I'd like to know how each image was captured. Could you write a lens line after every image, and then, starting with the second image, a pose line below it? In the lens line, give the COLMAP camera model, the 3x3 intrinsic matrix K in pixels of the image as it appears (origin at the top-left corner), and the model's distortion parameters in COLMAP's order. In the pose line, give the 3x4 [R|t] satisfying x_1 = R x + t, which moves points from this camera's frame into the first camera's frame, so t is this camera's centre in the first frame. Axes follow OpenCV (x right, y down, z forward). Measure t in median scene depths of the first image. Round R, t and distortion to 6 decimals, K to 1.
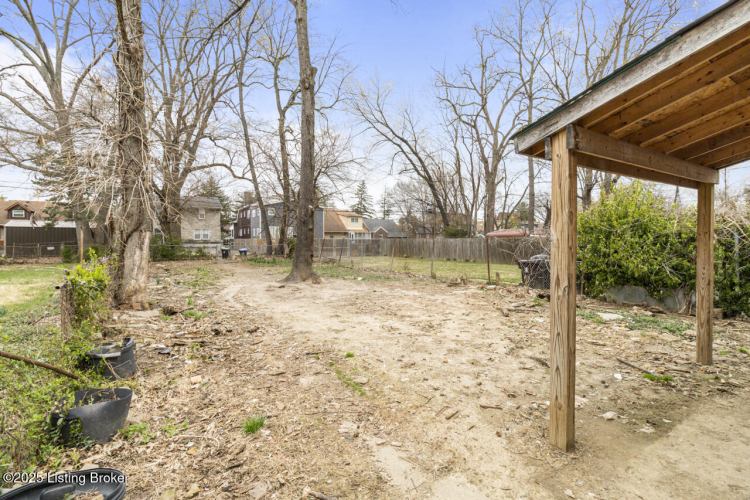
lens RADIAL K [[344.2, 0, 381.6], [0, 344.2, 252.8], [0, 0, 1]] dist [-0.001920, 0.000042]
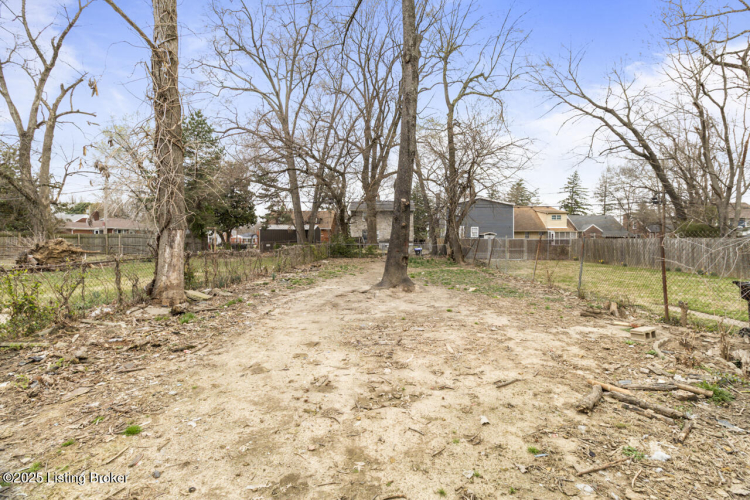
lens RADIAL K [[344.2, 0, 382.8], [0, 344.2, 246.5], [0, 0, 1]] dist [-0.001920, 0.000042]
pose [[0.832713, 0.014405, -0.553517, 0.073805], [-0.024789, 0.999629, -0.011279, -0.002973], [0.553150, 0.023113, 0.832761, 0.092719]]
